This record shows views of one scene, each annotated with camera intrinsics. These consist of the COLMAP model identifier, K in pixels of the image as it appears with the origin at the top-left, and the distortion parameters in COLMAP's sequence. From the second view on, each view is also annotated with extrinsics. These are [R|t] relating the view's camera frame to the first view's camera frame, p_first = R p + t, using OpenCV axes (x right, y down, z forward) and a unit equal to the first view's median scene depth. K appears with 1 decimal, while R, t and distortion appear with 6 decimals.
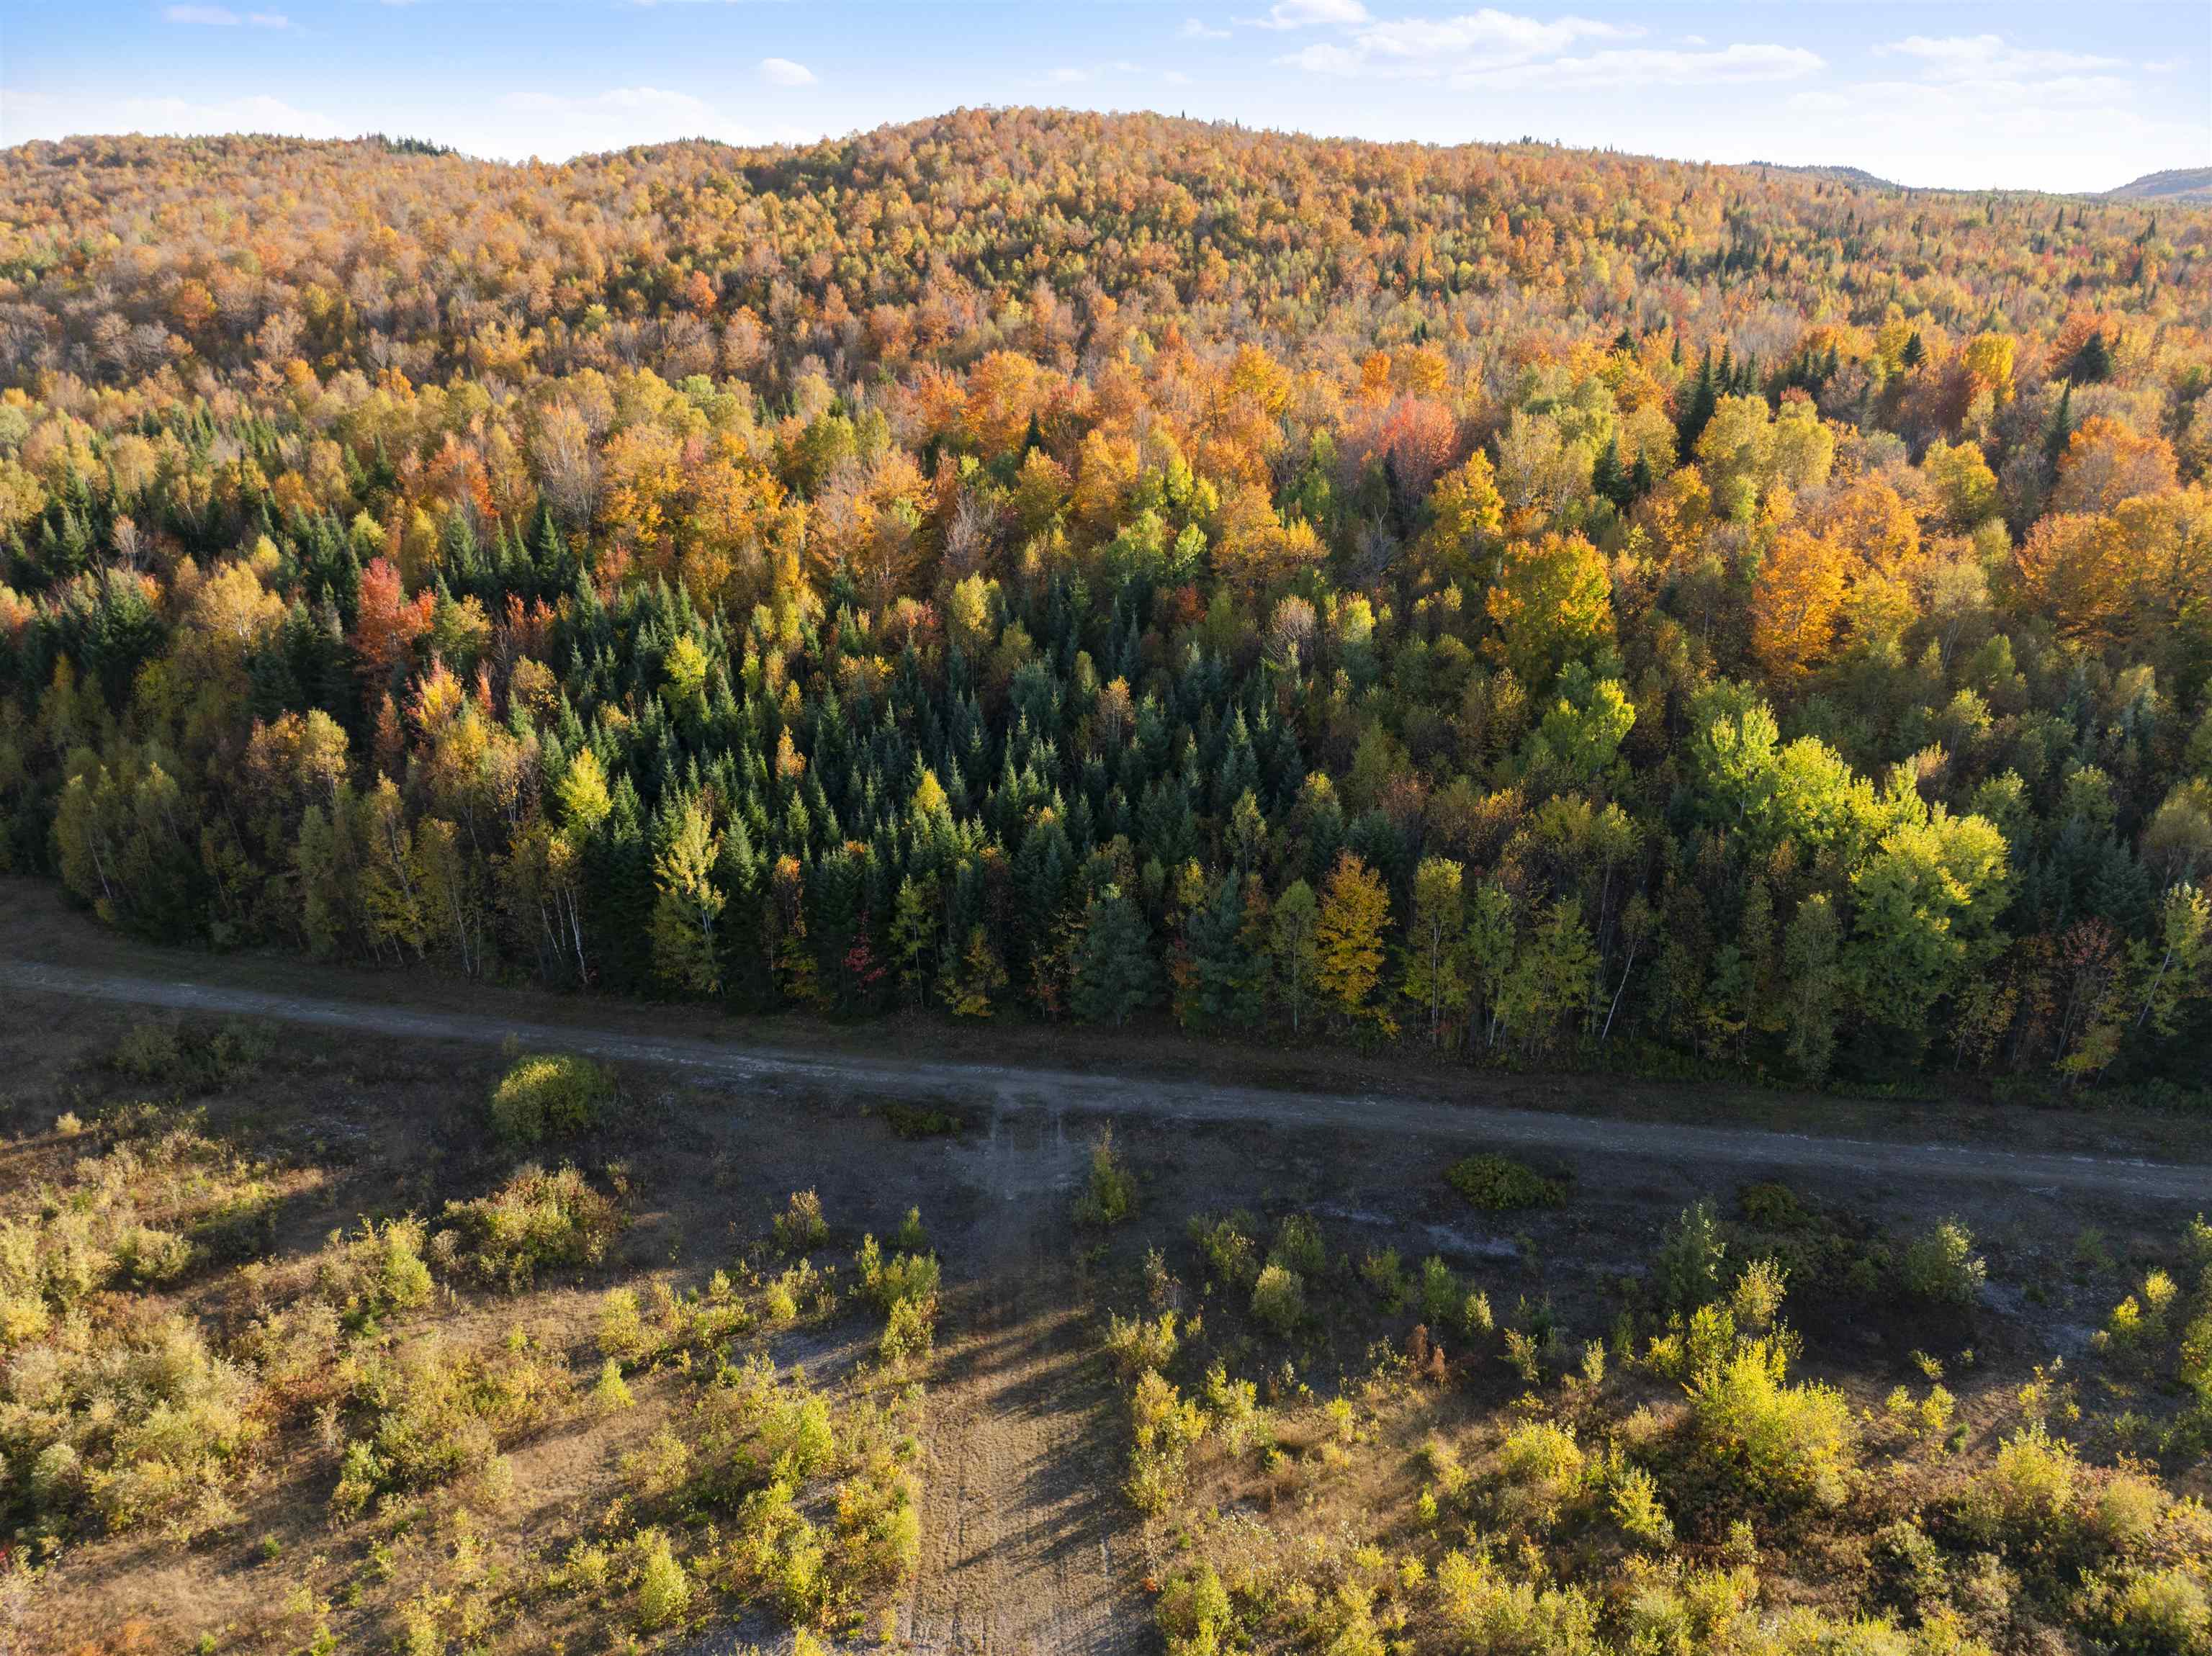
lens RADIAL K [[1589.6, 0, 1106.0], [0, 1589.6, 828.0], [0, 0, 1]] dist [-0.064654, 0.044022]
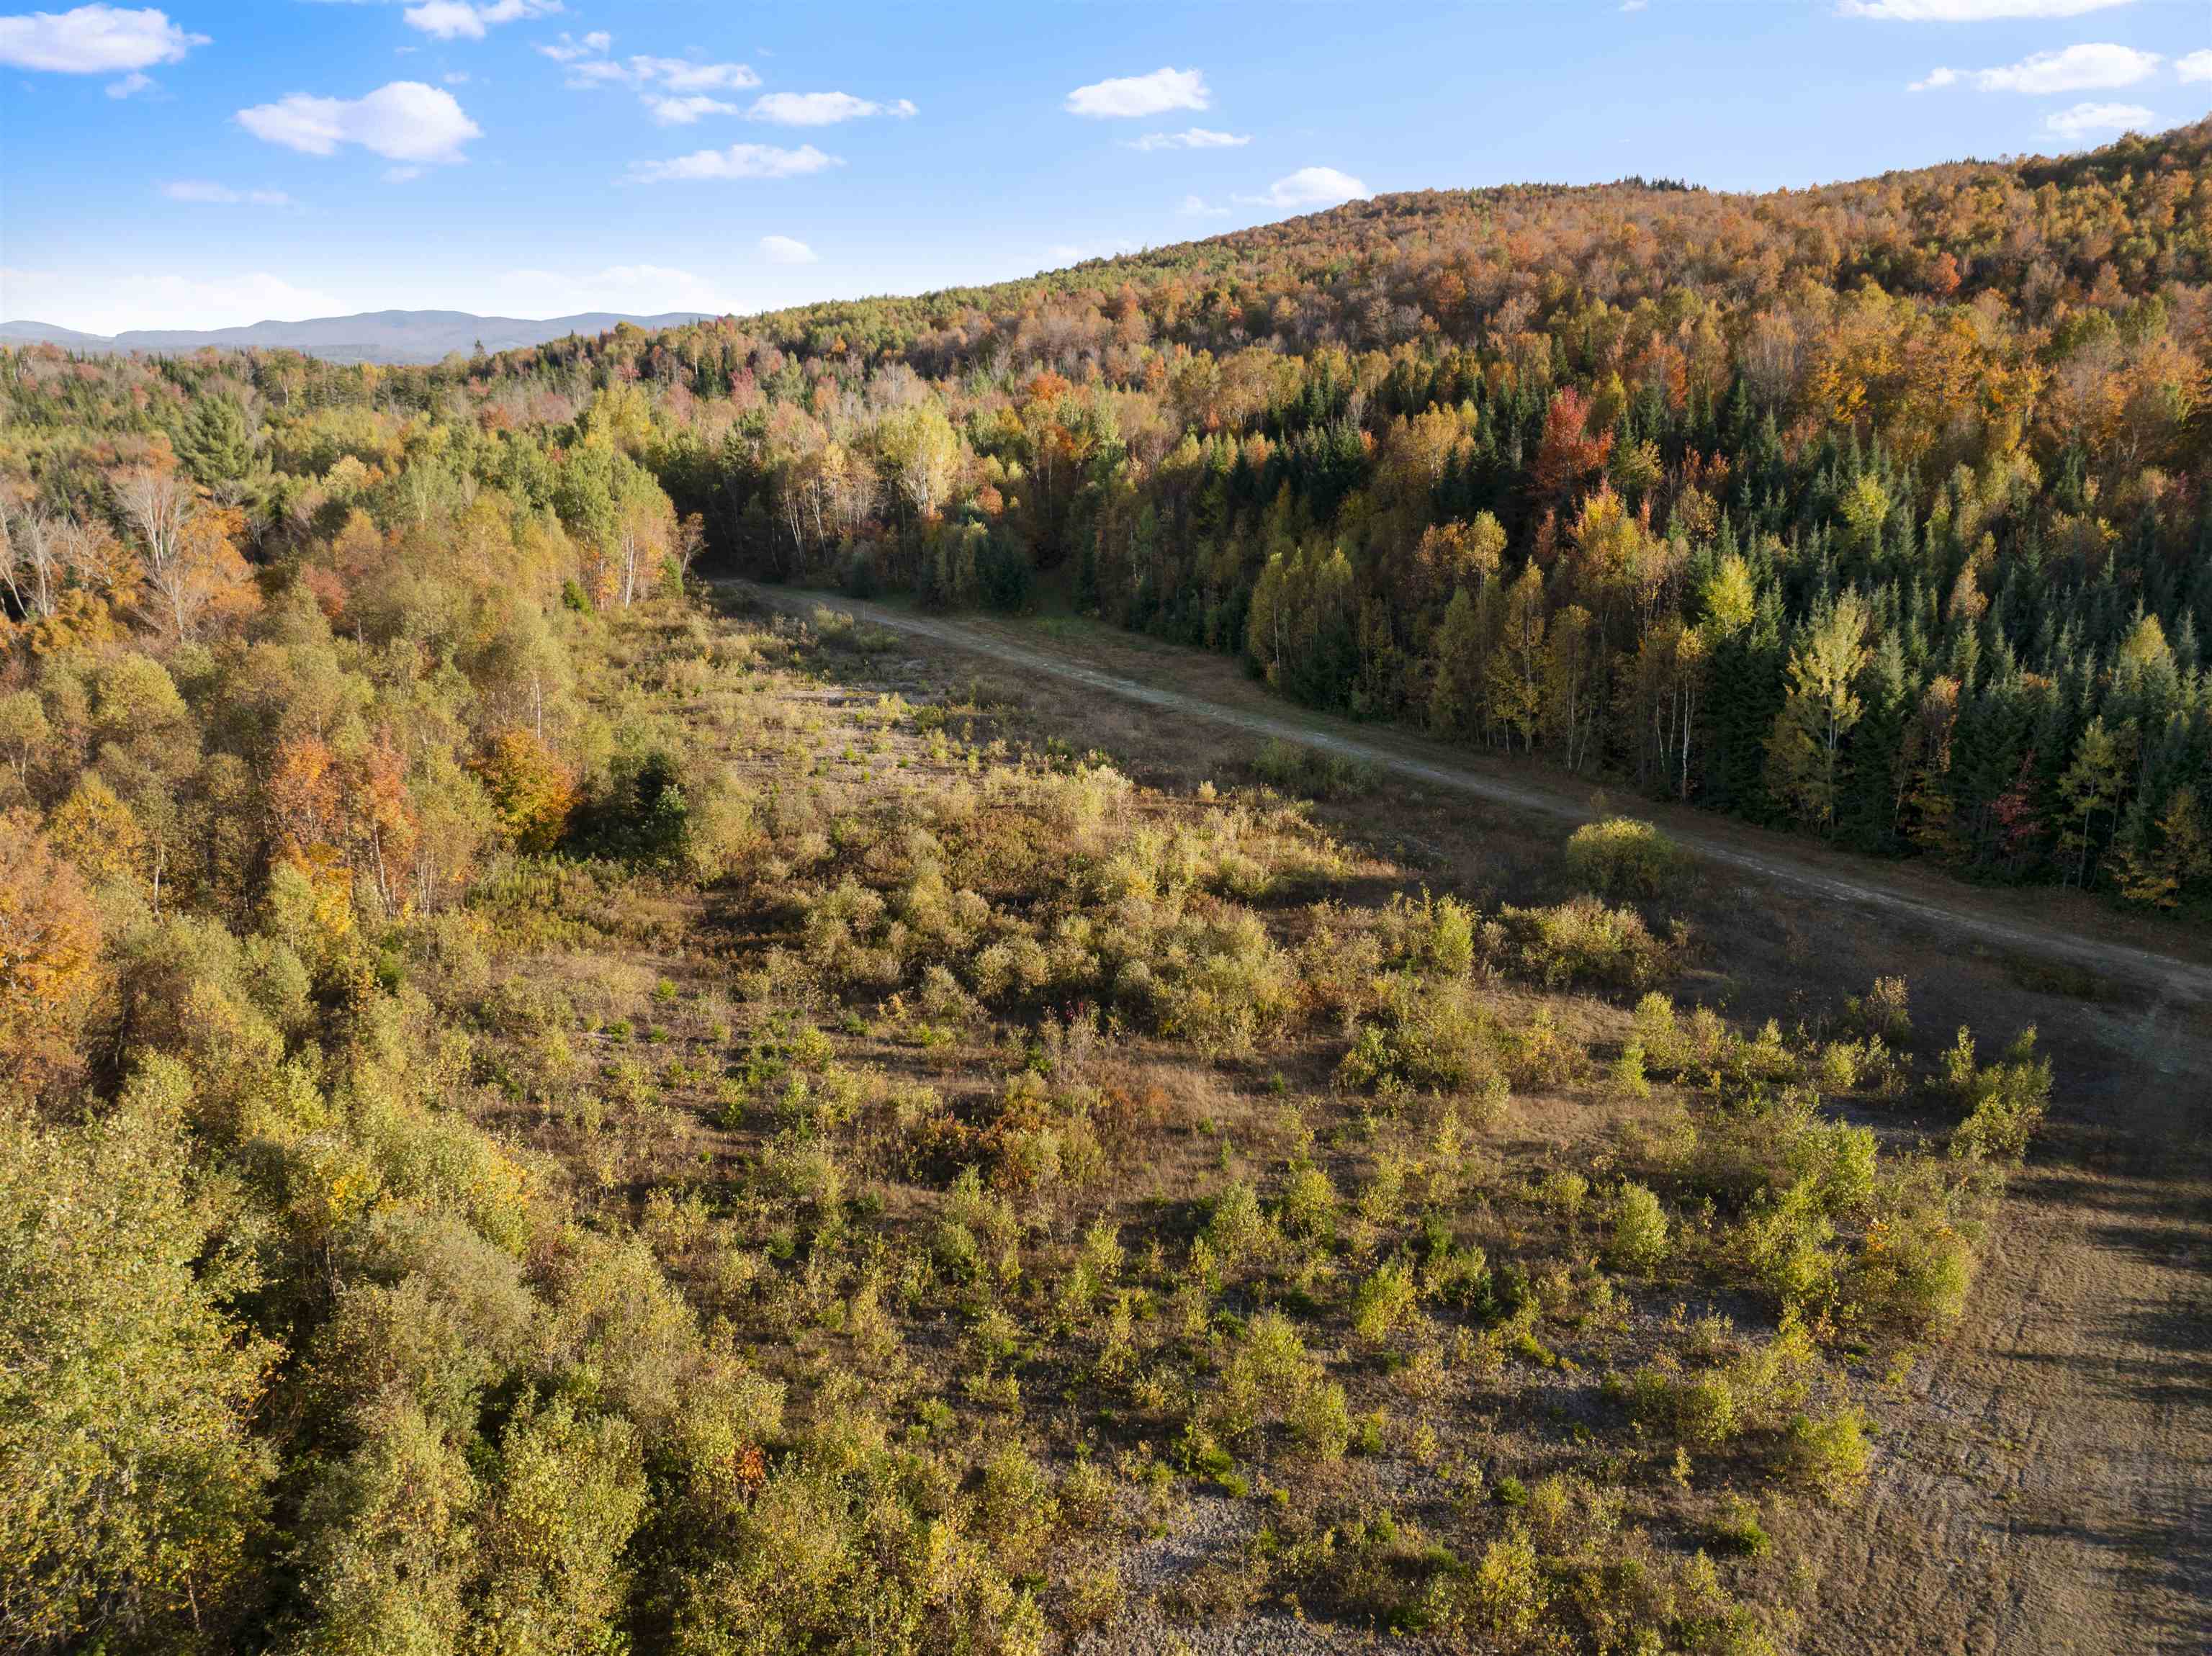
lens RADIAL K [[1577.7, 0, 1106.0], [0, 1577.7, 828.0], [0, 0, 1]] dist [-0.061776, 0.048171]
pose [[0.758561, 0.181631, -0.625776, -0.000474], [-0.219627, 0.975438, 0.016889, 0.171956], [0.613473, 0.124626, 0.779820, 0.053148]]
